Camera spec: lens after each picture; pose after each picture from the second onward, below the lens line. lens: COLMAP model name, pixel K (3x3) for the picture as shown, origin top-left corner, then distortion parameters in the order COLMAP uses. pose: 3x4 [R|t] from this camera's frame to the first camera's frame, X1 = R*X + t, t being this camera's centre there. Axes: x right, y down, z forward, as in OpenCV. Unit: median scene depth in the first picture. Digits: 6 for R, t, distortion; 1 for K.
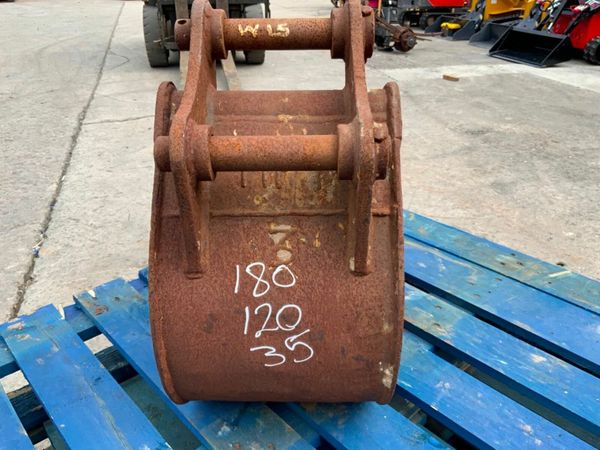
lens RADIAL K [[500.7, 0, 299.2], [0, 500.7, 227.0], [0, 0, 1]] dist [0.074641, -0.150681]
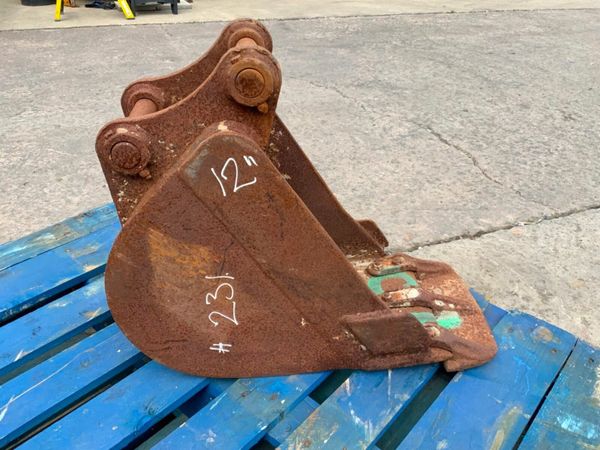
lens RADIAL K [[500.7, 0, 299.2], [0, 500.7, 227.0], [0, 0, 1]] dist [0.074641, -0.150681]
pose [[0.114546, 0.539522, -0.834144, 0.944843], [-0.492073, 0.760239, 0.424148, -0.523676], [0.862985, 0.361875, 0.352566, 0.676632]]
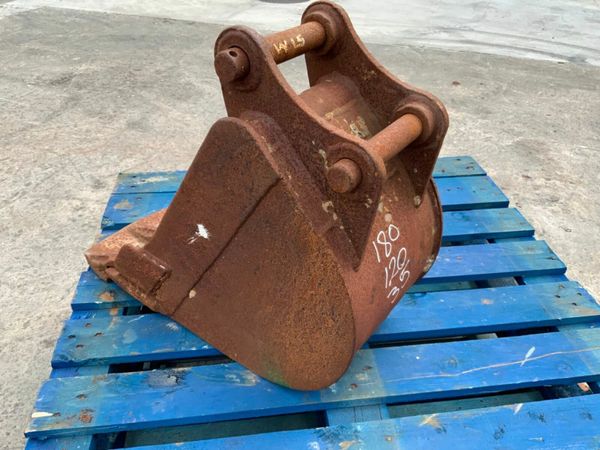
lens RADIAL K [[500.7, 0, 299.2], [0, 500.7, 227.0], [0, 0, 1]] dist [0.074641, -0.150681]
pose [[0.581502, -0.454607, 0.674676, -0.767703], [0.358918, 0.887591, 0.288721, -0.276575], [-0.730091, 0.074262, 0.679302, 0.221881]]
